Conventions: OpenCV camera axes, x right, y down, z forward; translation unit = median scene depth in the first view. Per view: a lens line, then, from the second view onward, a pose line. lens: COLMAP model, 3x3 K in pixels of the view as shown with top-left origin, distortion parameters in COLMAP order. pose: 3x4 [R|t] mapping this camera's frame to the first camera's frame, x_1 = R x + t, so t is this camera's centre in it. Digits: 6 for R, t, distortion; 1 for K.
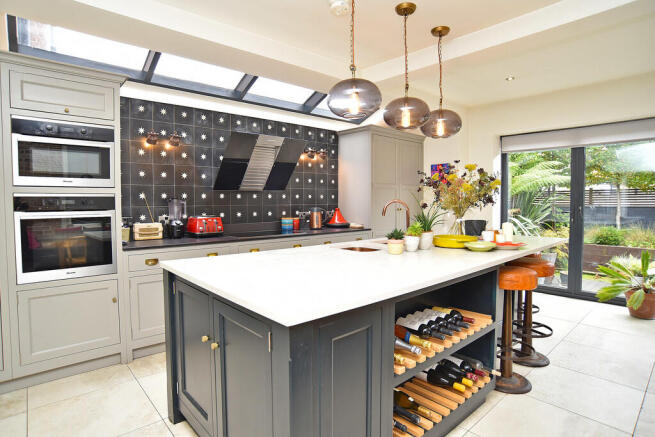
lens RADIAL K [[366.3, 0, 327.5], [0, 366.3, 218.5], [0, 0, 1]] dist [0.000995, 0.000531]
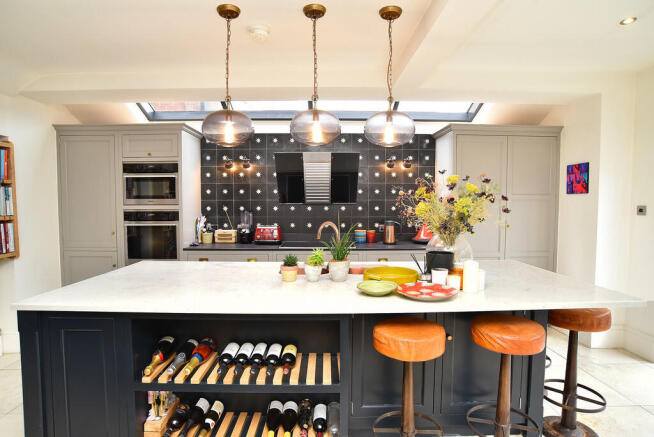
lens RADIAL K [[382.0, 0, 327.0], [0, 382.0, 218.5], [0, 0, 1]] dist [-0.002731, 0.000064]
pose [[0.762423, 0.034003, -0.646185, 0.613547], [-0.035413, 0.999314, 0.010803, -0.052077], [0.646109, 0.014647, 0.763105, 0.199964]]
